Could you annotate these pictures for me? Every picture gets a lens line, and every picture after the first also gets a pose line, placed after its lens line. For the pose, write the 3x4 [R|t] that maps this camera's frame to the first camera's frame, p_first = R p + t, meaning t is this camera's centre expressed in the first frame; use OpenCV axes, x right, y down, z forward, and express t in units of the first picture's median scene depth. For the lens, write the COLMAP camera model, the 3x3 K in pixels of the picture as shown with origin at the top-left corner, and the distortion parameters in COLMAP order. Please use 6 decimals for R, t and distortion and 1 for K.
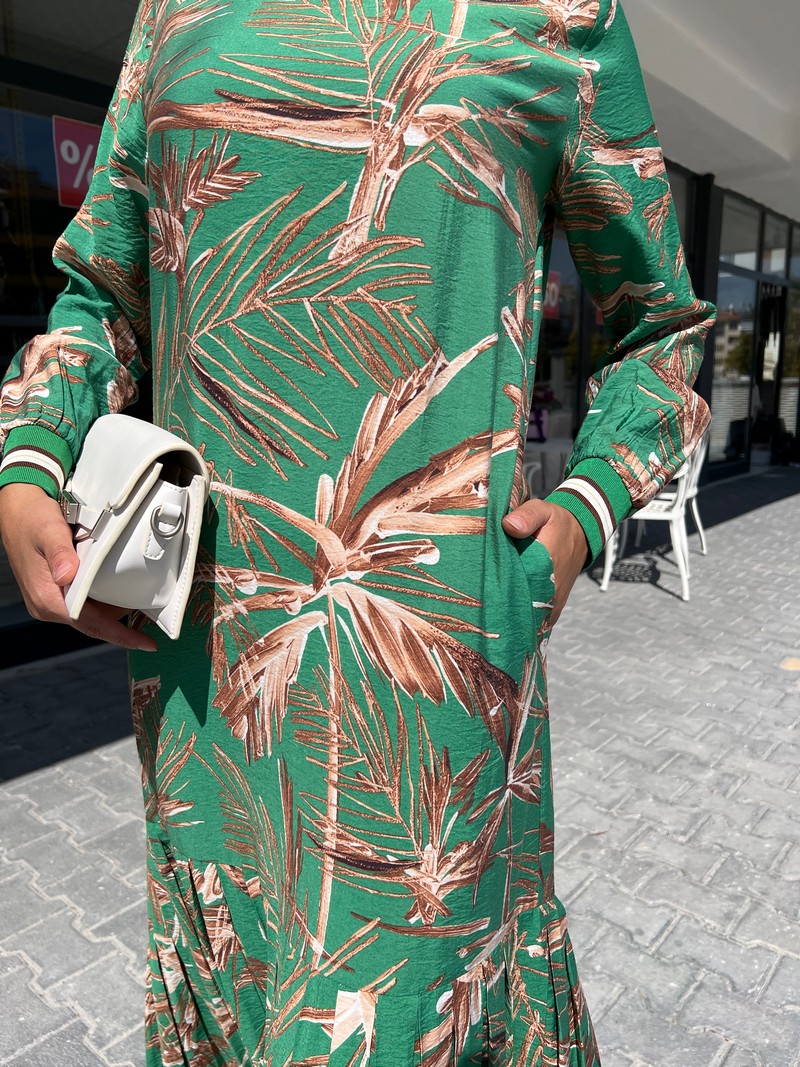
lens RADIAL K [[805.4, 0, 396.2], [0, 805.4, 533.2], [0, 0, 1]] dist [0.040165, -0.048463]
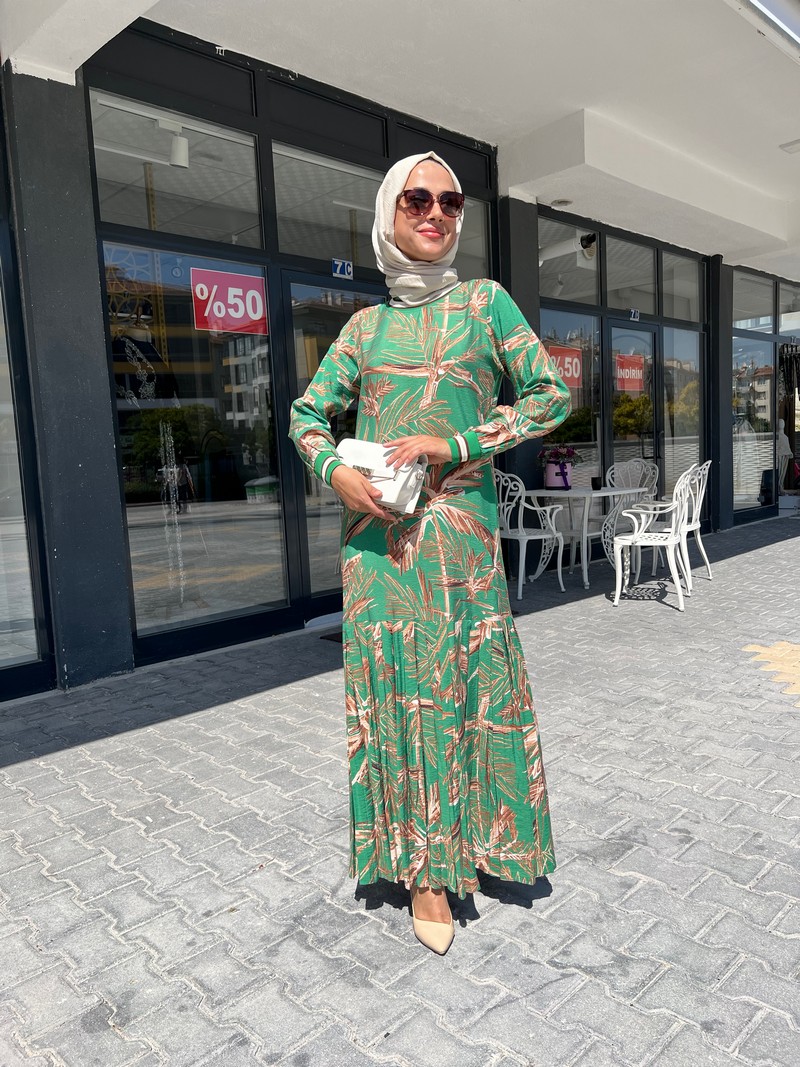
lens RADIAL K [[805.4, 0, 397.0], [0, 805.4, 541.1], [0, 0, 1]] dist [0.040165, -0.048463]
pose [[0.996393, -0.030662, -0.079128, 0.044226], [0.025026, 0.997144, -0.071259, 0.092731], [0.081087, 0.069022, 0.994314, -0.453498]]
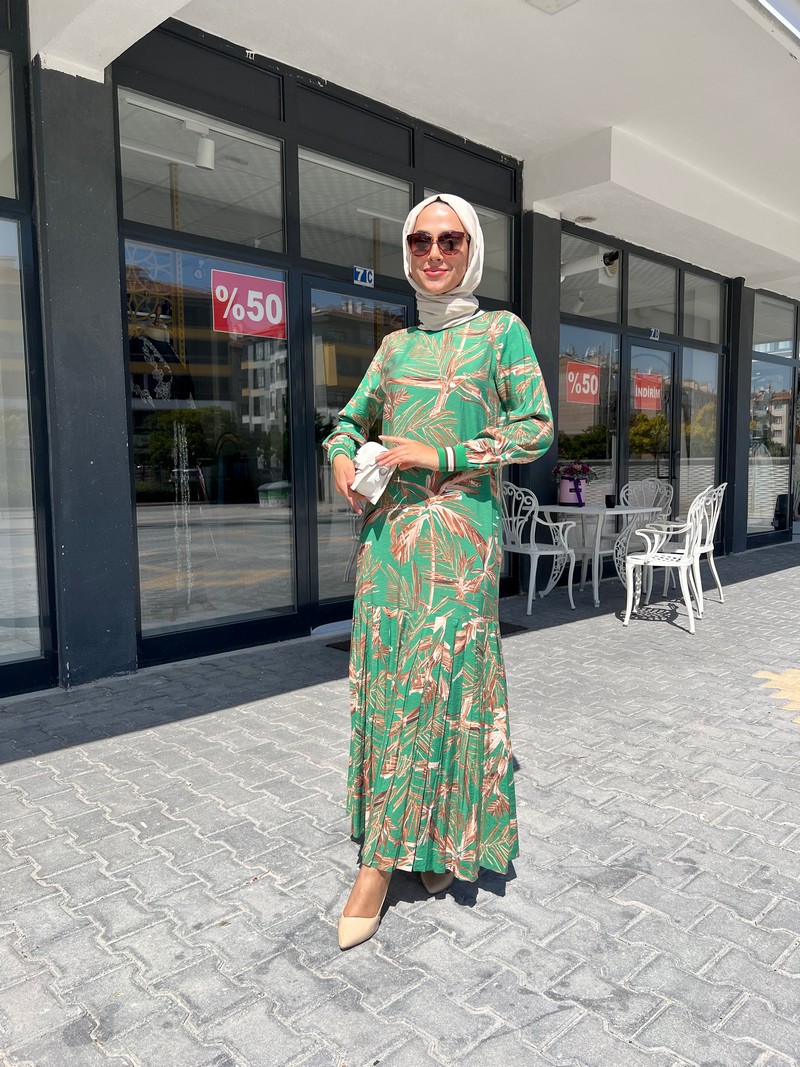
lens RADIAL K [[805.4, 0, 403.2], [0, 805.4, 539.9], [0, 0, 1]] dist [0.040165, -0.048463]
pose [[0.996401, 0.008152, -0.084369, 0.043090], [-0.015314, 0.996298, -0.084597, 0.090012], [0.083367, 0.085584, 0.992837, -0.437929]]
